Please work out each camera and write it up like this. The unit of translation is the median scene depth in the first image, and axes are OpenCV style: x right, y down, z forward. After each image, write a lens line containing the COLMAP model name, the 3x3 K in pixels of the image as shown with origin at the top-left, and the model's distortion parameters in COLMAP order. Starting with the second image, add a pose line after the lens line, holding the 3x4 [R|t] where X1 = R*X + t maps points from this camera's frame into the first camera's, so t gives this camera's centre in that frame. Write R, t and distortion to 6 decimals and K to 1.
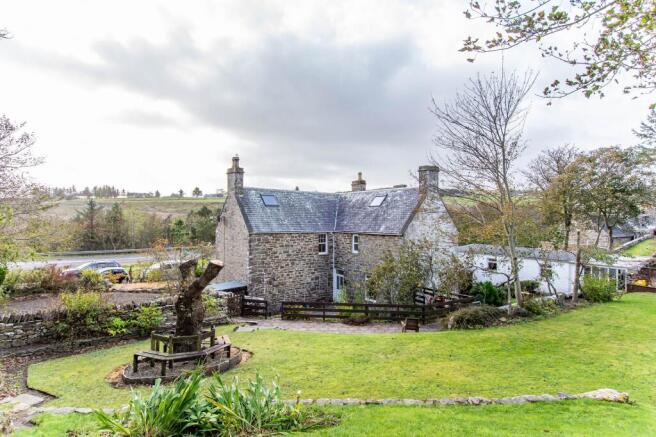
lens RADIAL K [[343.4, 0, 328.4], [0, 343.4, 211.8], [0, 0, 1]] dist [0.040294, -0.054264]
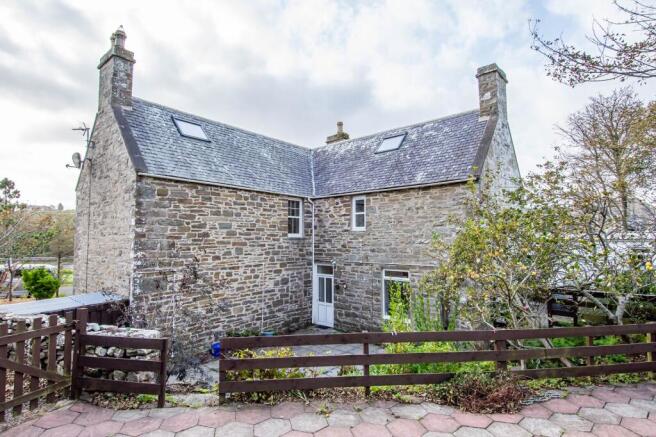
lens RADIAL K [[343.4, 0, 328.4], [0, 343.4, 211.8], [0, 0, 1]] dist [0.040294, -0.054264]
pose [[0.981175, 0.006790, 0.192999, -0.072177], [0.003322, 0.998640, -0.052023, 0.117474], [-0.193090, 0.051685, 0.979819, 0.481761]]
